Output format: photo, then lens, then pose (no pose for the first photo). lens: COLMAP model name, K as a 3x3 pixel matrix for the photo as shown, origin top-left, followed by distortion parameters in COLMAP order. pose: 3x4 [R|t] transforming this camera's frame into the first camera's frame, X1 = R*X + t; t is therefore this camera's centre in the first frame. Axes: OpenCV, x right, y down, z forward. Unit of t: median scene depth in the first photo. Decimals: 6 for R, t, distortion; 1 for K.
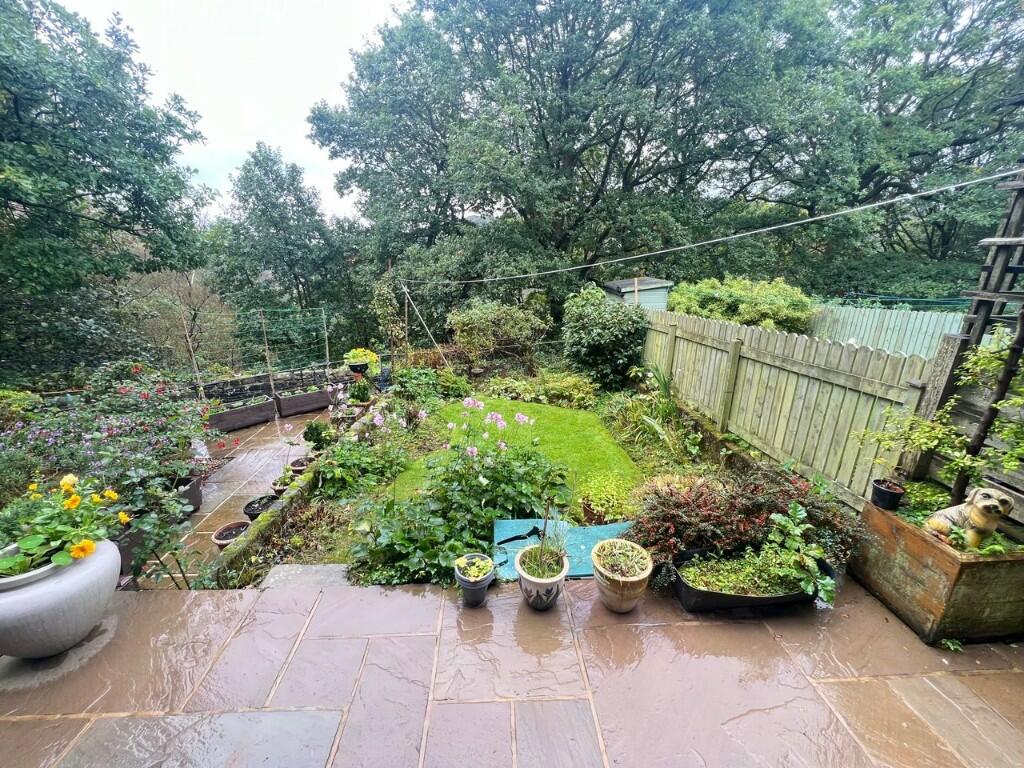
lens RADIAL K [[415.7, 0, 512.0], [0, 415.7, 384.0], [0, 0, 1]] dist [-0.002082, -0.000208]
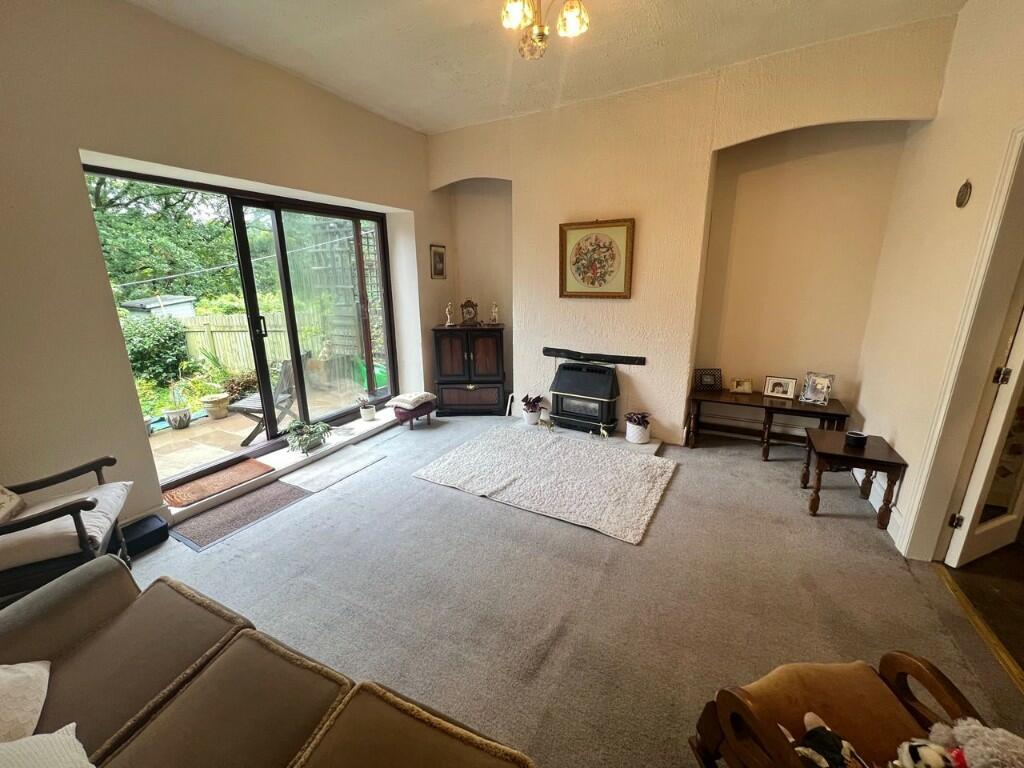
lens RADIAL K [[415.7, 0, 512.0], [0, 415.7, 384.0], [0, 0, 1]] dist [-0.002082, -0.000208]
pose [[0.527584, -0.237653, 0.815584, -0.228389], [0.273427, 0.956487, 0.101836, 0.166725], [-0.804296, 0.169276, 0.569608, -0.525133]]
